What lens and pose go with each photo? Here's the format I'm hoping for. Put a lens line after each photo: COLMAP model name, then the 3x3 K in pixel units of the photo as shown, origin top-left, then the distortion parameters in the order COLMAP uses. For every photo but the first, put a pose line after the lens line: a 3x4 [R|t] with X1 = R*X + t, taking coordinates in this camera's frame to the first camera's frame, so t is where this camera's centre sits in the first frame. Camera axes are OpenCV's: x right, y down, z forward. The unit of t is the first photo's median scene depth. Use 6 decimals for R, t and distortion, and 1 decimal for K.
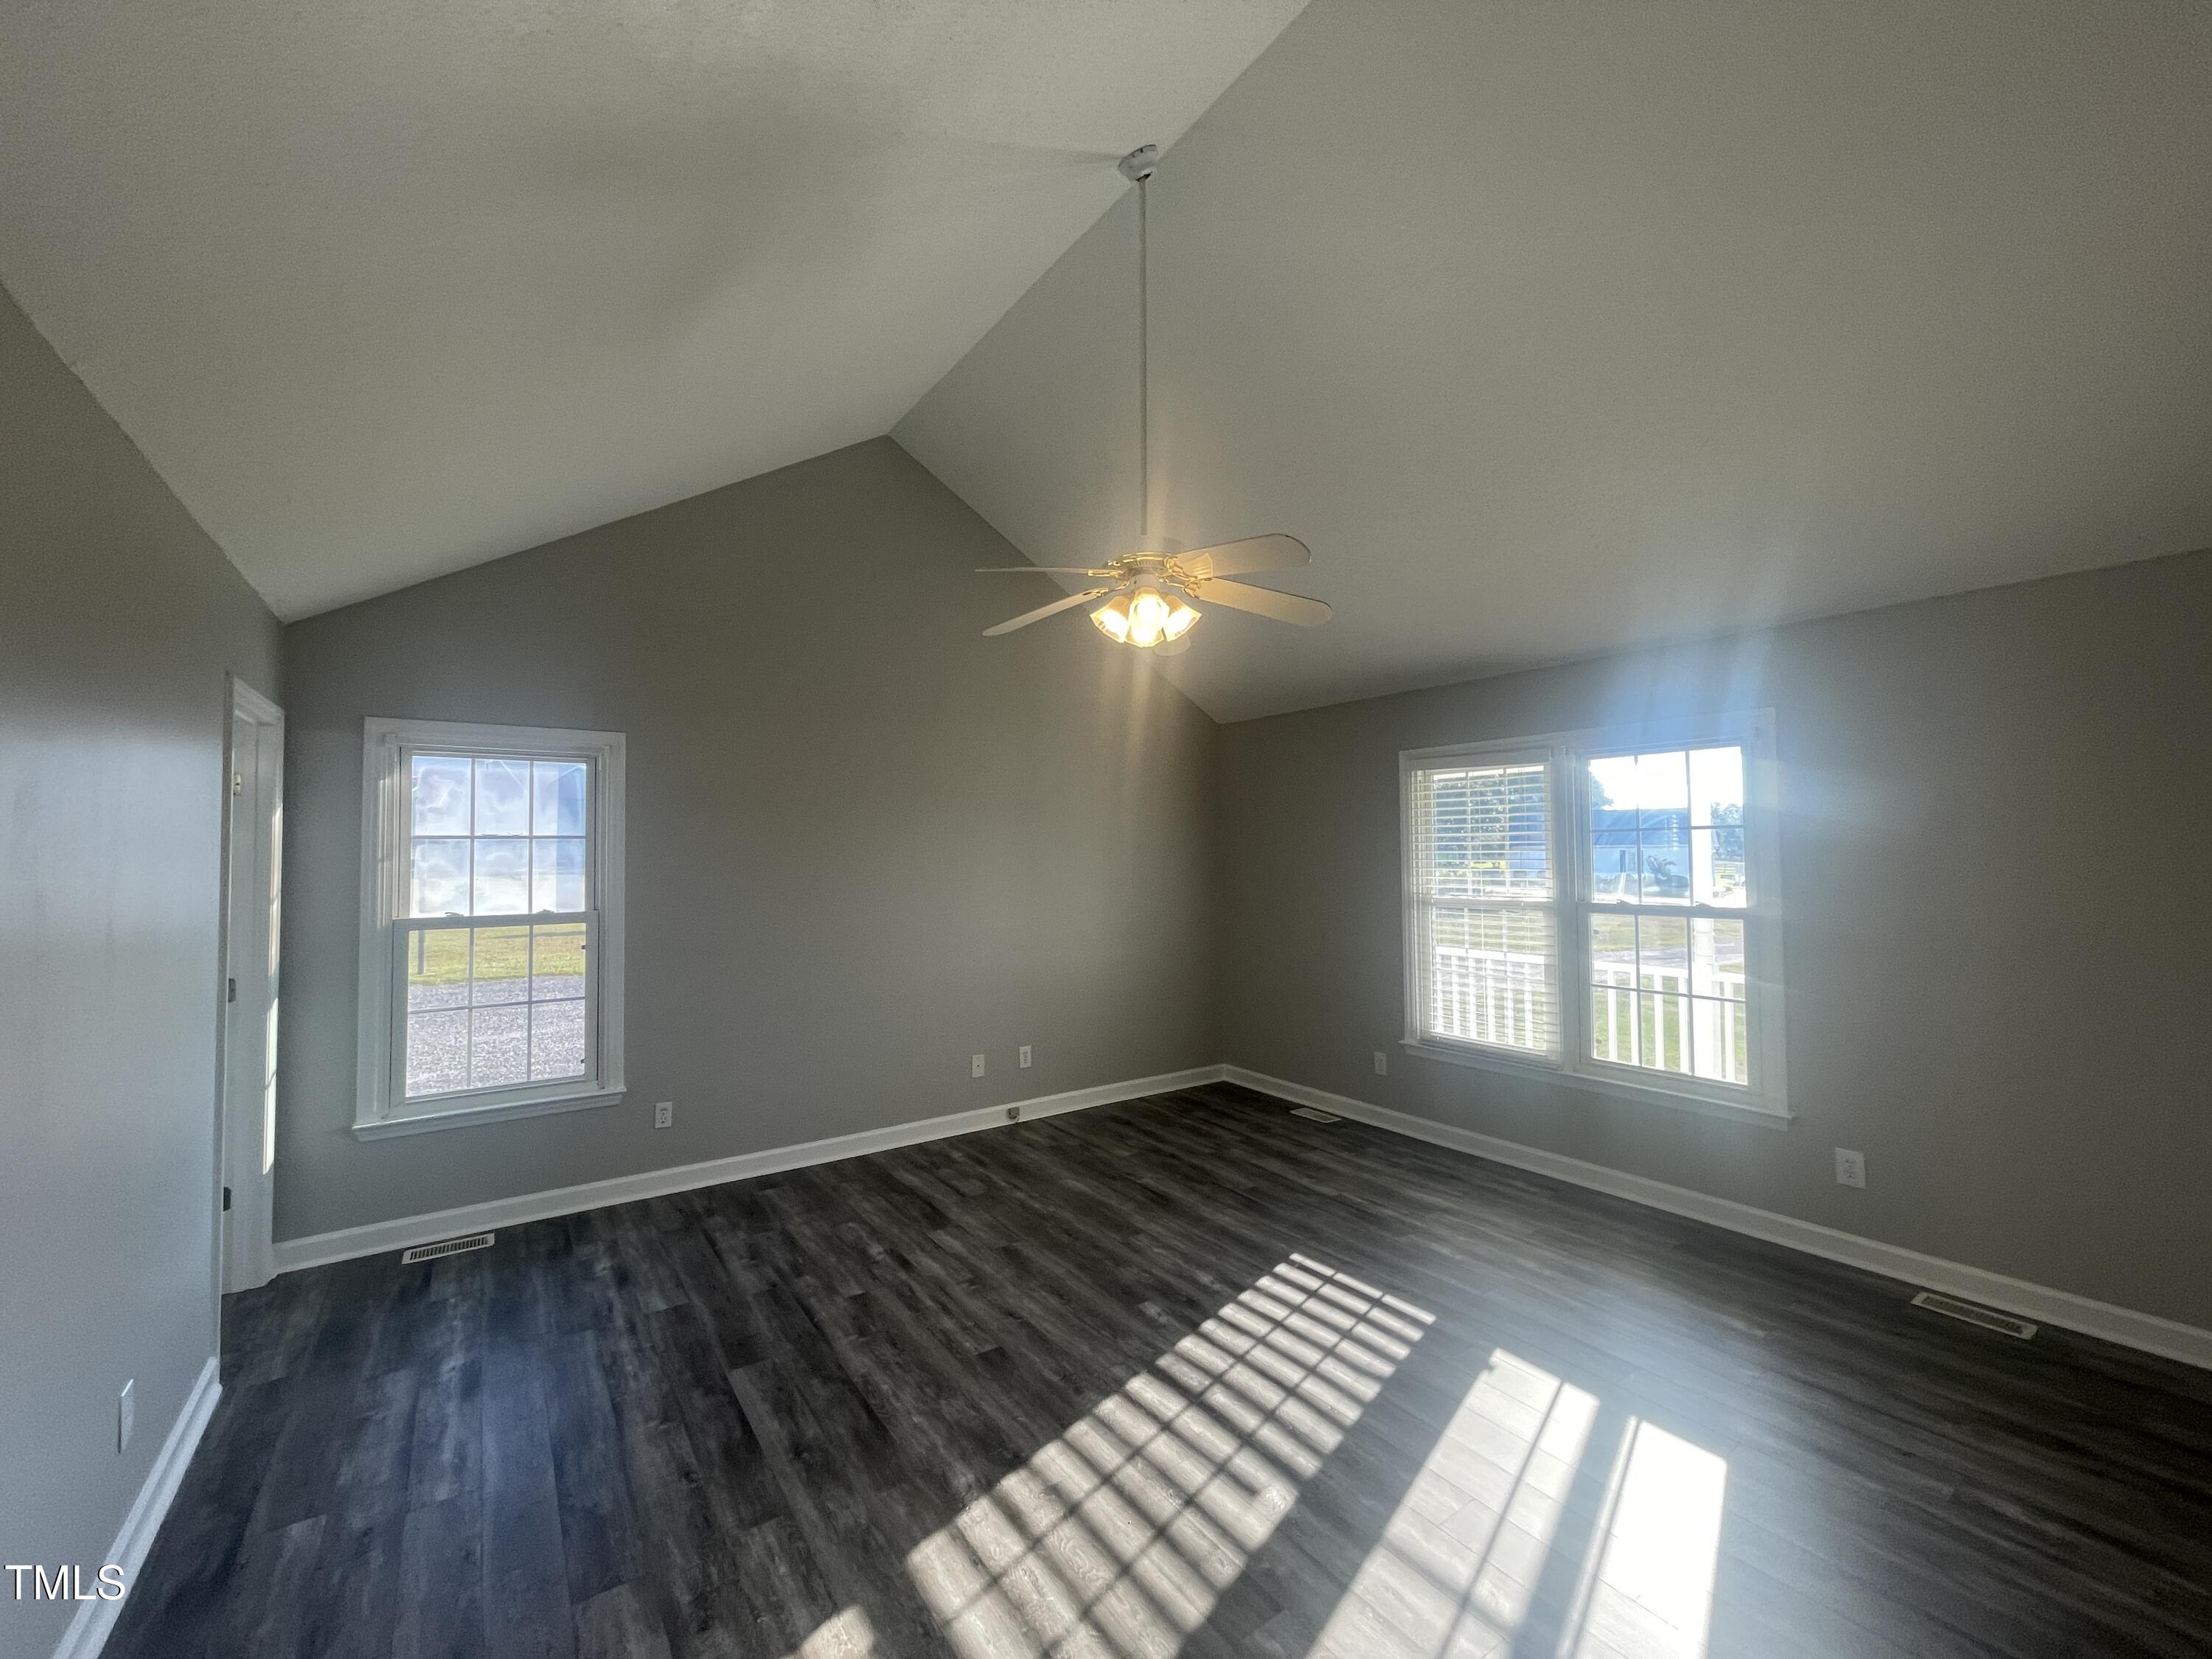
lens RADIAL K [[896.0, 0, 1111.7], [0, 896.0, 840.4], [0, 0, 1]] dist [-0.004596, 0.002269]
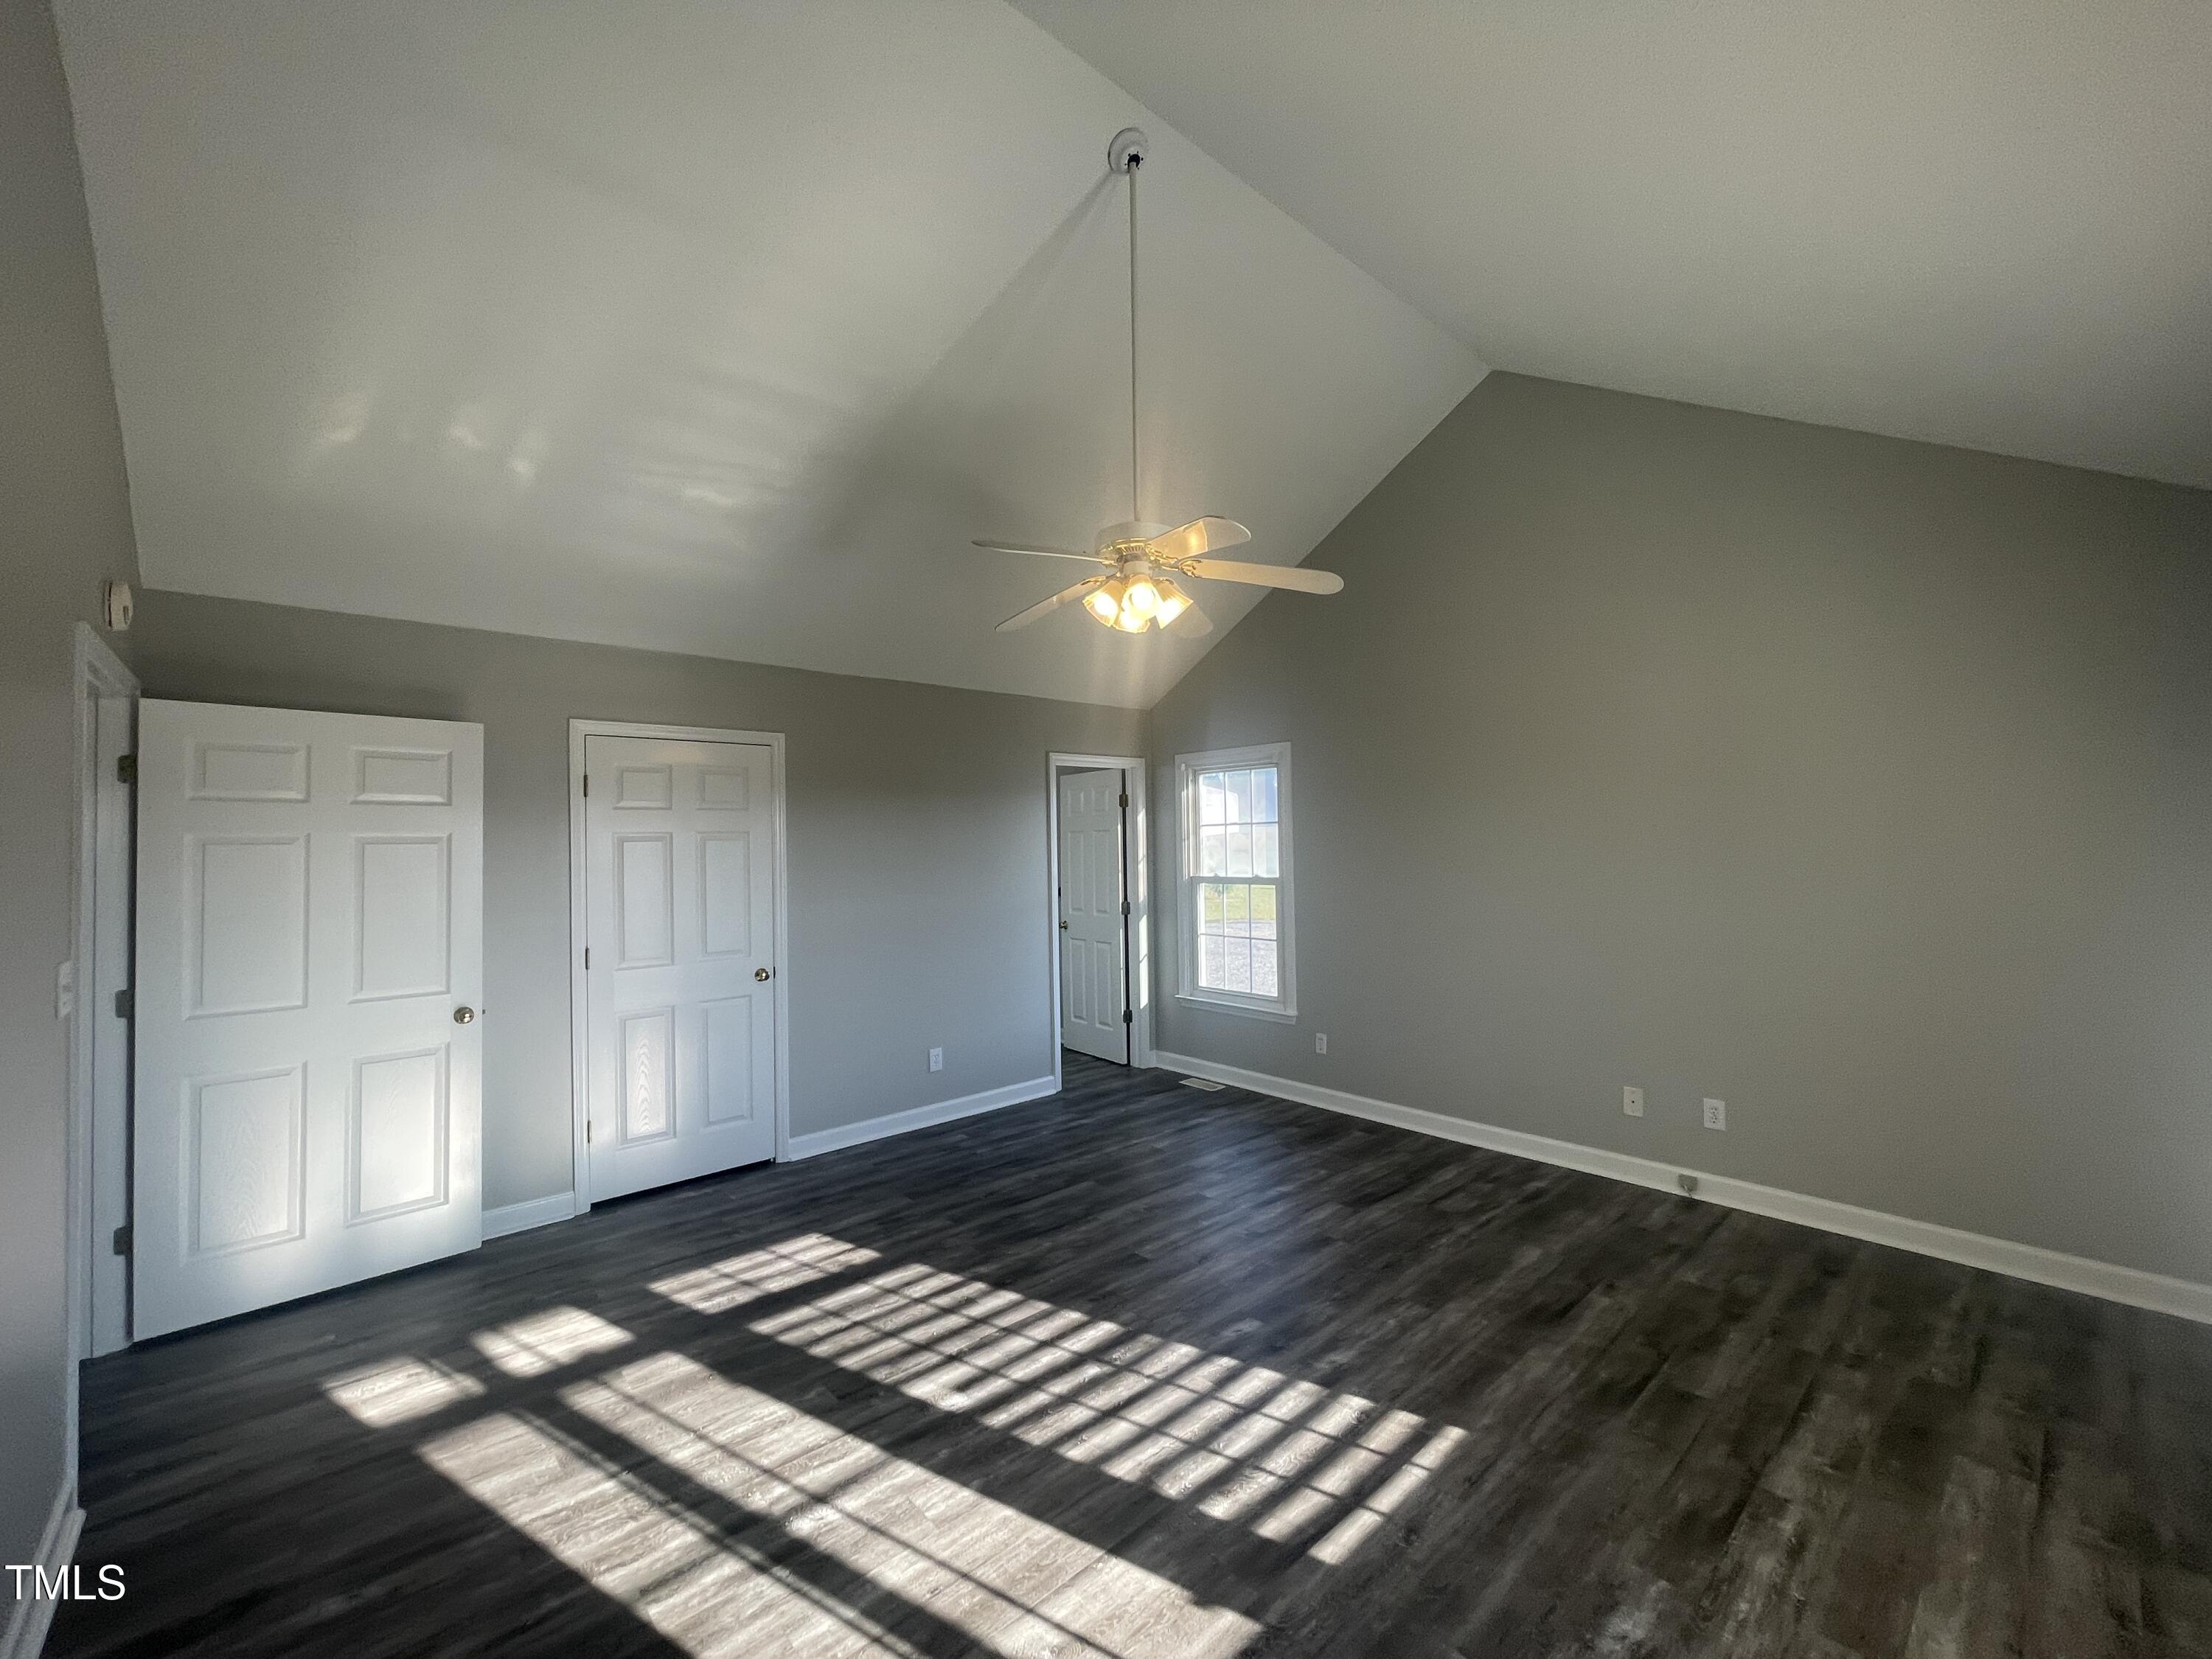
lens RADIAL K [[896.0, 0, 1097.2], [0, 896.0, 824.1], [0, 0, 1]] dist [-0.004596, 0.002269]
pose [[0.110087, -0.016696, -0.993782, 0.903510], [0.034001, 0.999337, -0.013023, 0.008777], [0.993340, -0.032356, 0.110581, 0.715458]]
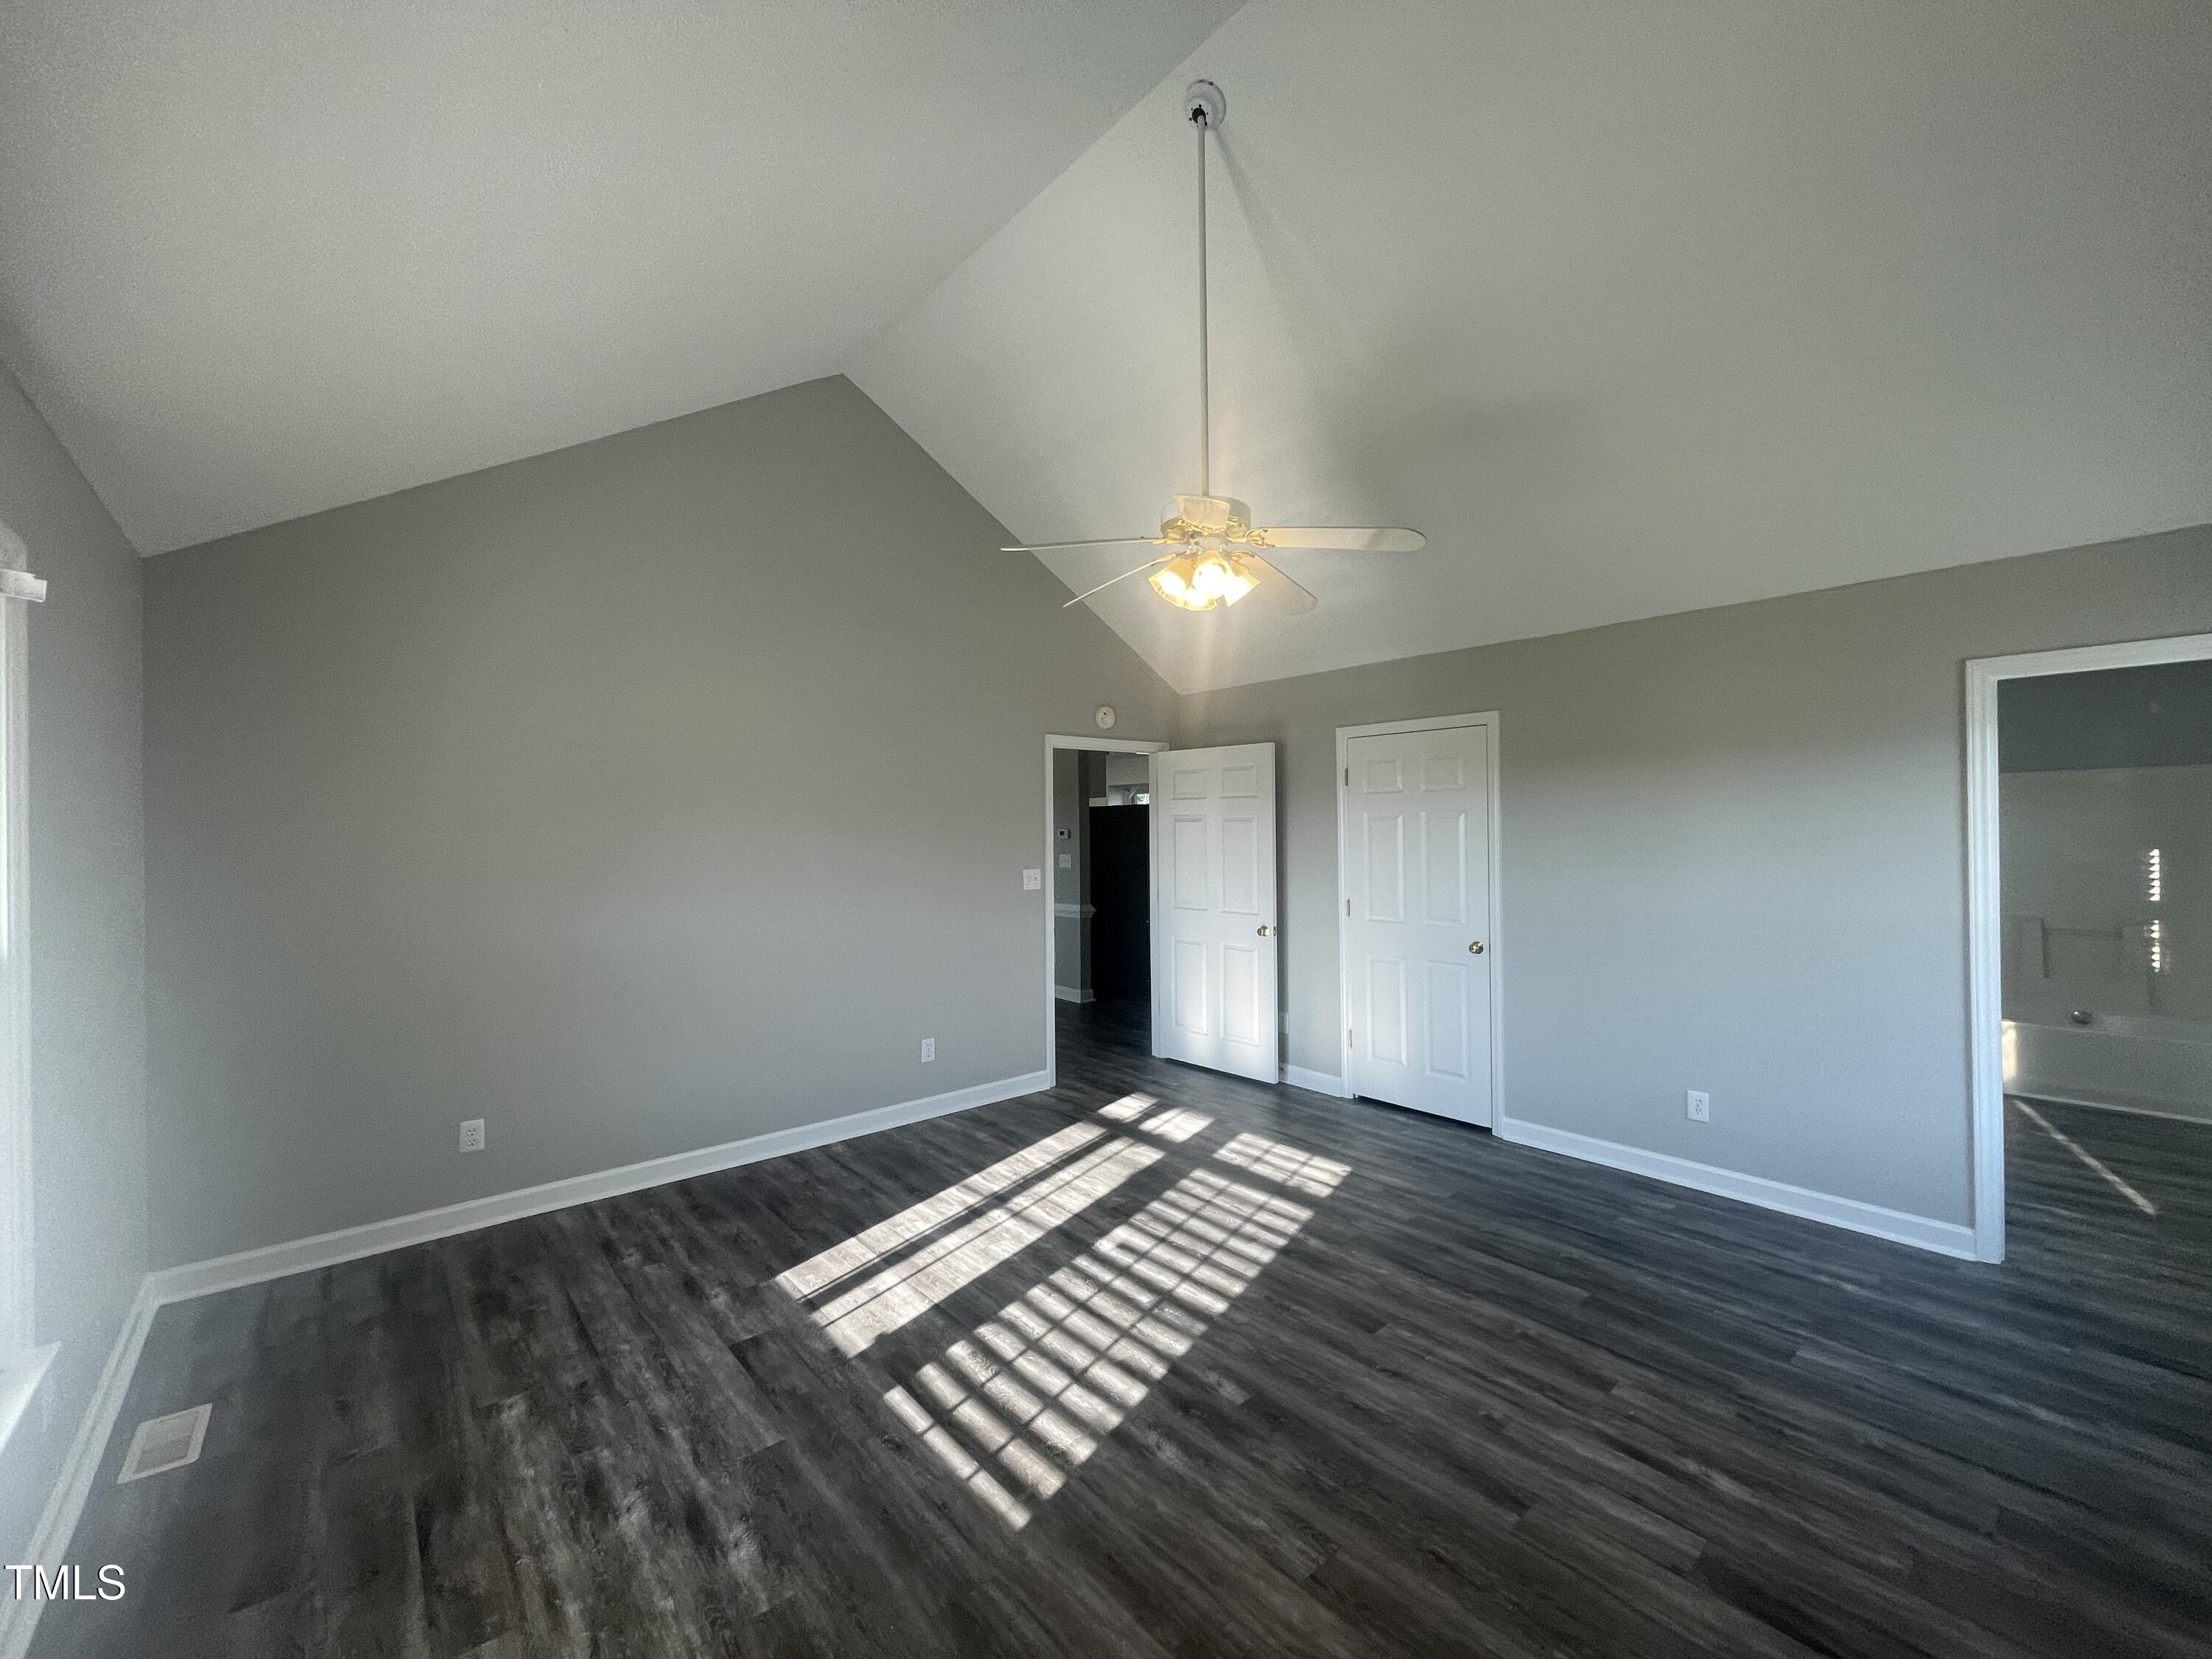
lens RADIAL K [[896.0, 0, 1110.4], [0, 896.0, 819.9], [0, 0, 1]] dist [-0.004596, 0.002269]
pose [[-0.995379, 0.014550, -0.094918, 0.207827], [0.017078, 0.999519, -0.025883, 0.028480], [0.094496, -0.027384, -0.995149, 1.694957]]
